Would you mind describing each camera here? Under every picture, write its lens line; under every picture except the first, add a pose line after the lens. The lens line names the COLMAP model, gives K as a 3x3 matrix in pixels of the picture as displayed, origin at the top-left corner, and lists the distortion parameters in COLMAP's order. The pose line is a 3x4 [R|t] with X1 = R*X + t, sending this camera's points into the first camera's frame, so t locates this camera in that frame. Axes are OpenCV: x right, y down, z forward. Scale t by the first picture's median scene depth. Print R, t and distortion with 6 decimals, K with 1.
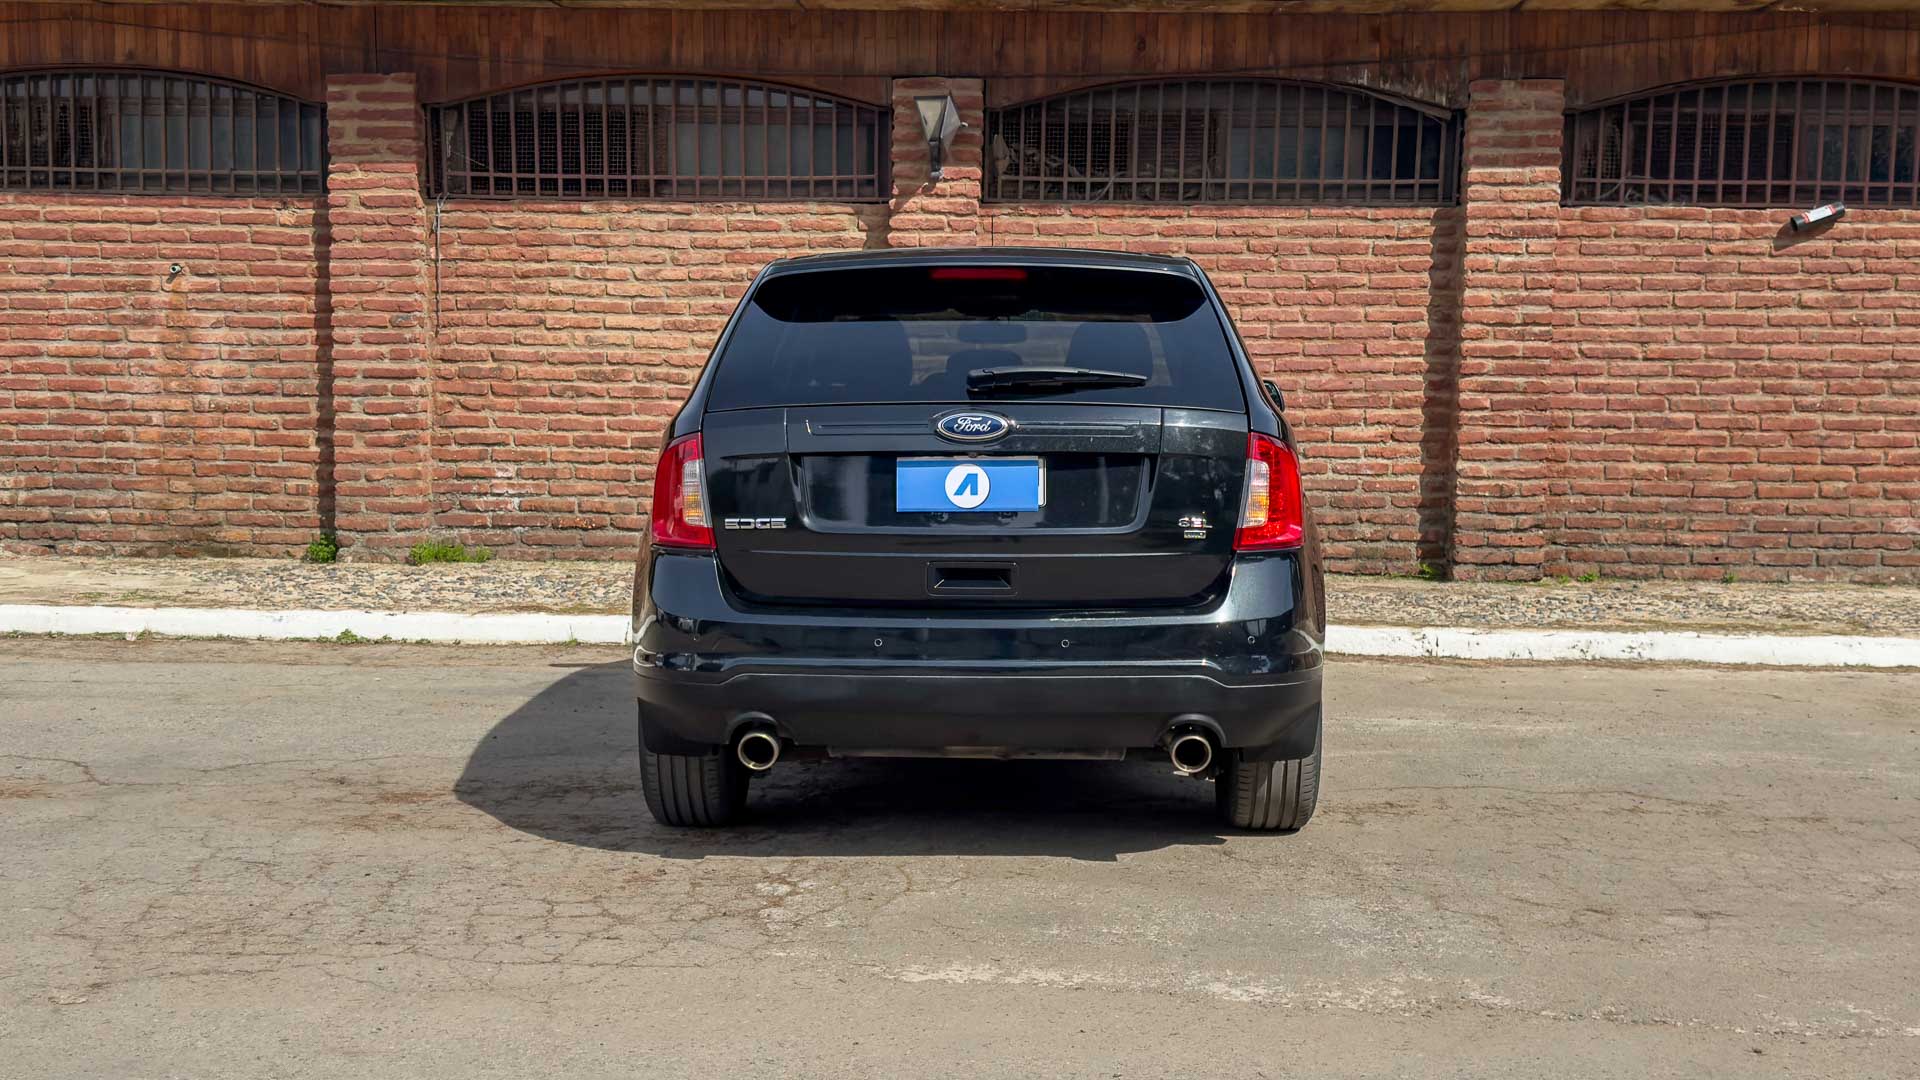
lens RADIAL K [[2221.0, 0, 944.3], [0, 2221.0, 571.9], [0, 0, 1]] dist [0.213050, -0.505052]
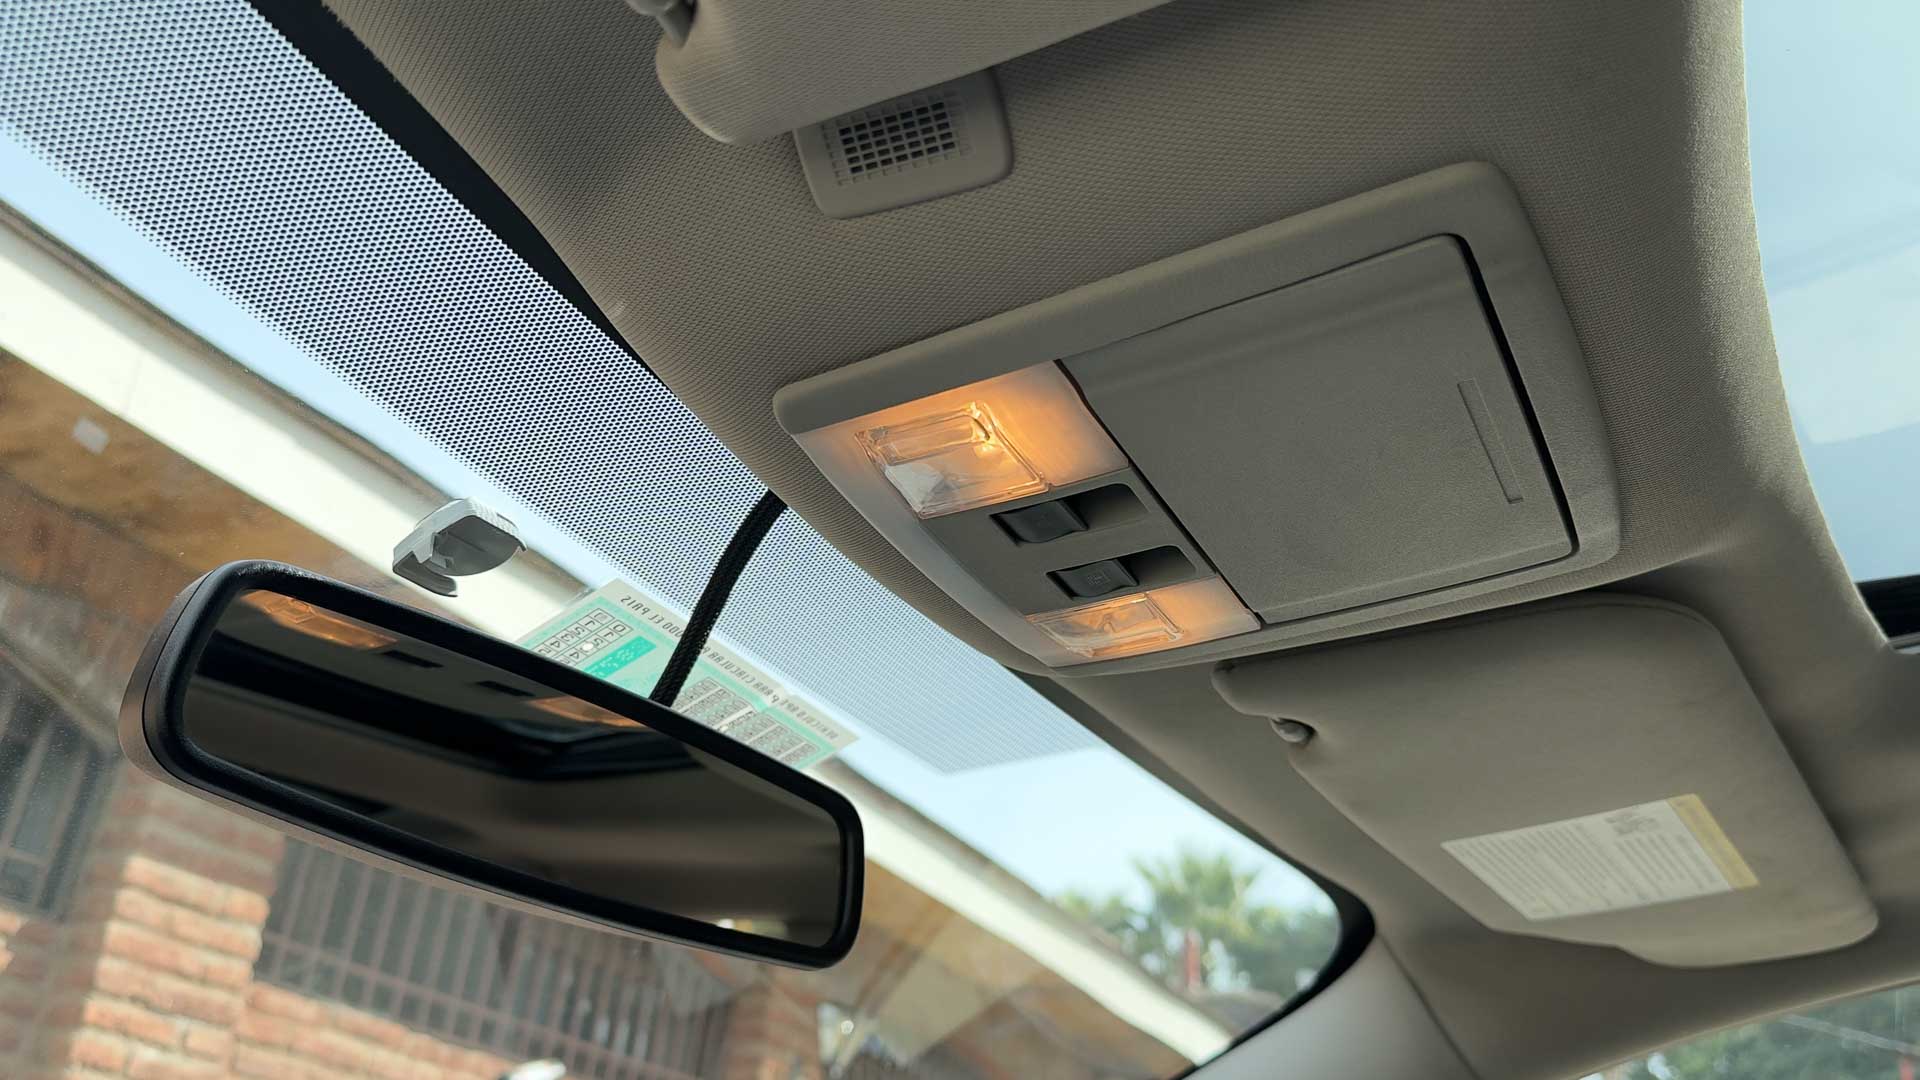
lens RADIAL K [[1614.7, 0, 949.8], [0, 1614.7, 503.6], [0, 0, 1]] dist [0.124386, -0.255350]
pose [[0.402626, 0.453338, 0.795221, -0.017529], [0.021765, 0.863761, -0.503431, -0.058623], [-0.915106, 0.220002, 0.337906, 0.683535]]
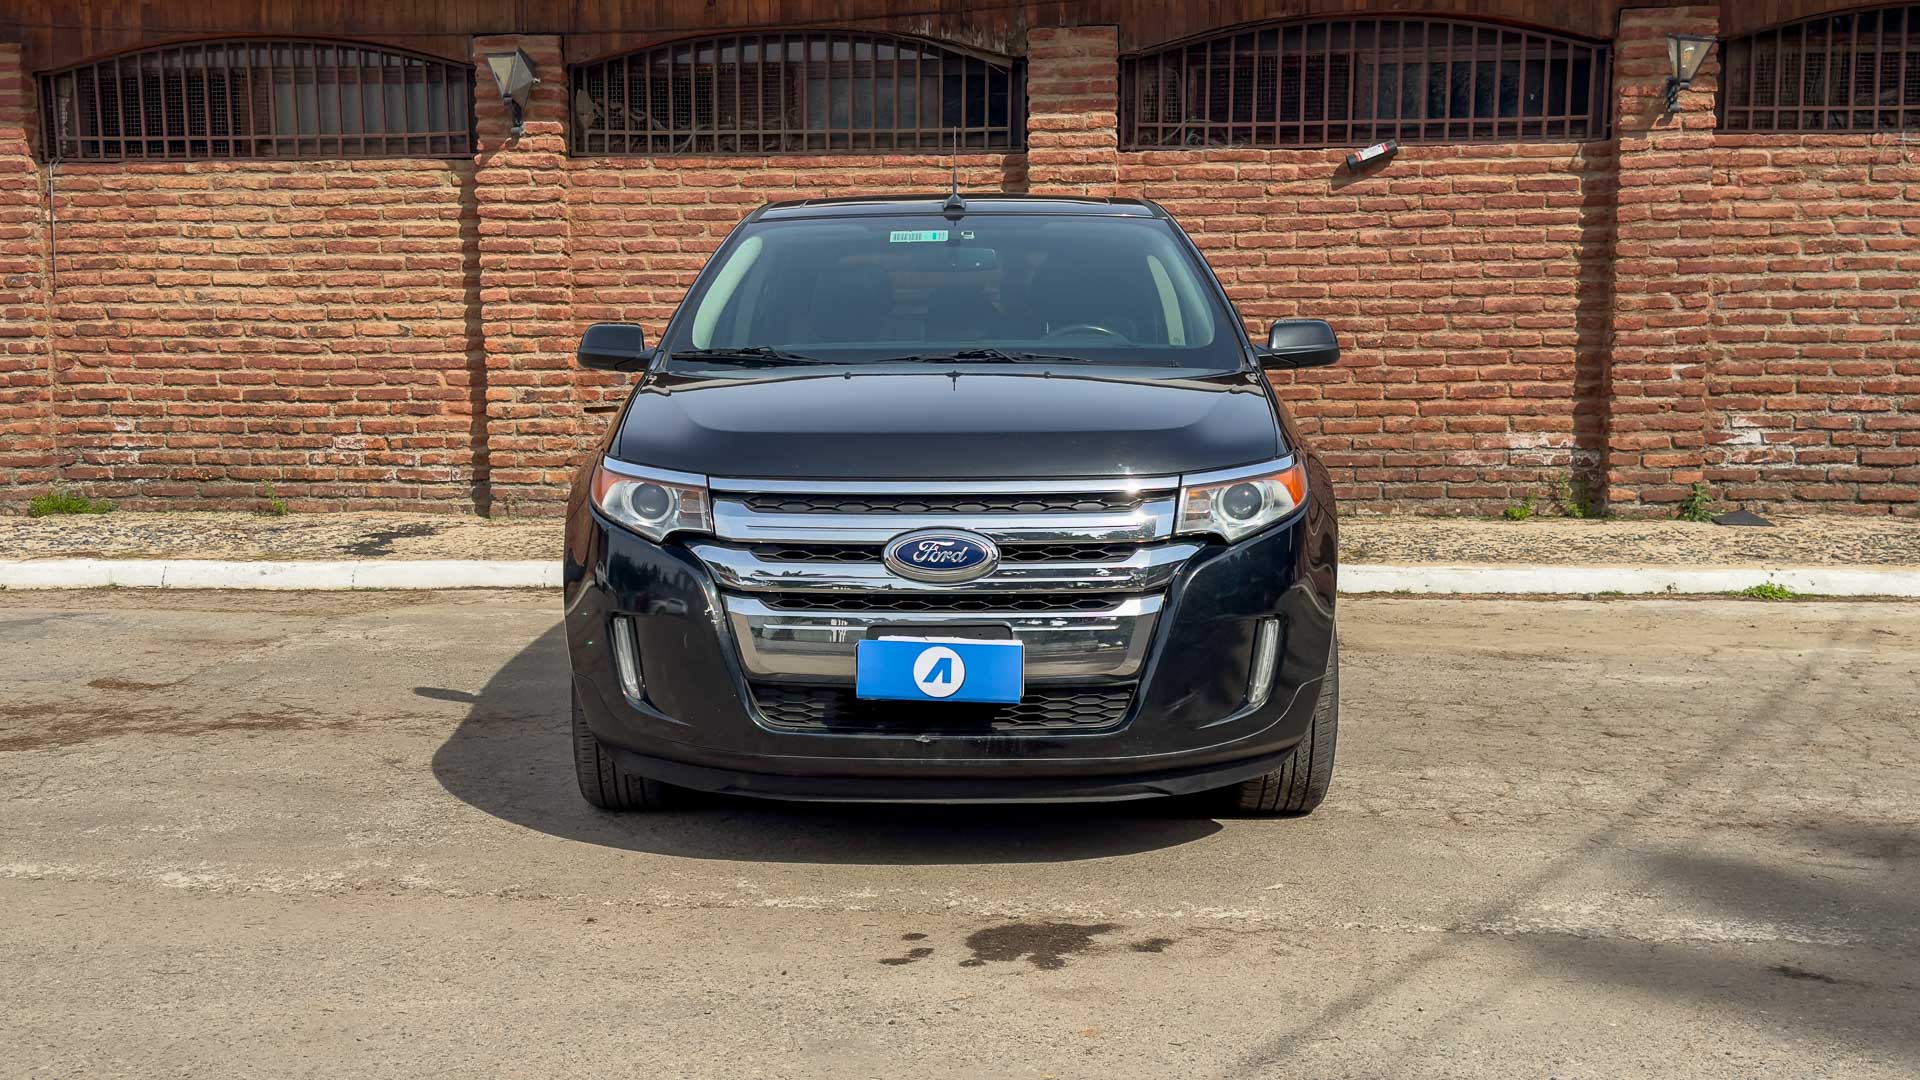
lens RADIAL K [[2213.6, 0, 863.4], [0, 2213.6, 567.6], [0, 0, 1]] dist [0.214679, -0.504725]
pose [[0.998148, -0.012300, -0.059580, 0.212471], [0.013118, 0.999825, 0.013358, 0.011726], [0.059405, -0.014114, 0.998134, -0.020500]]
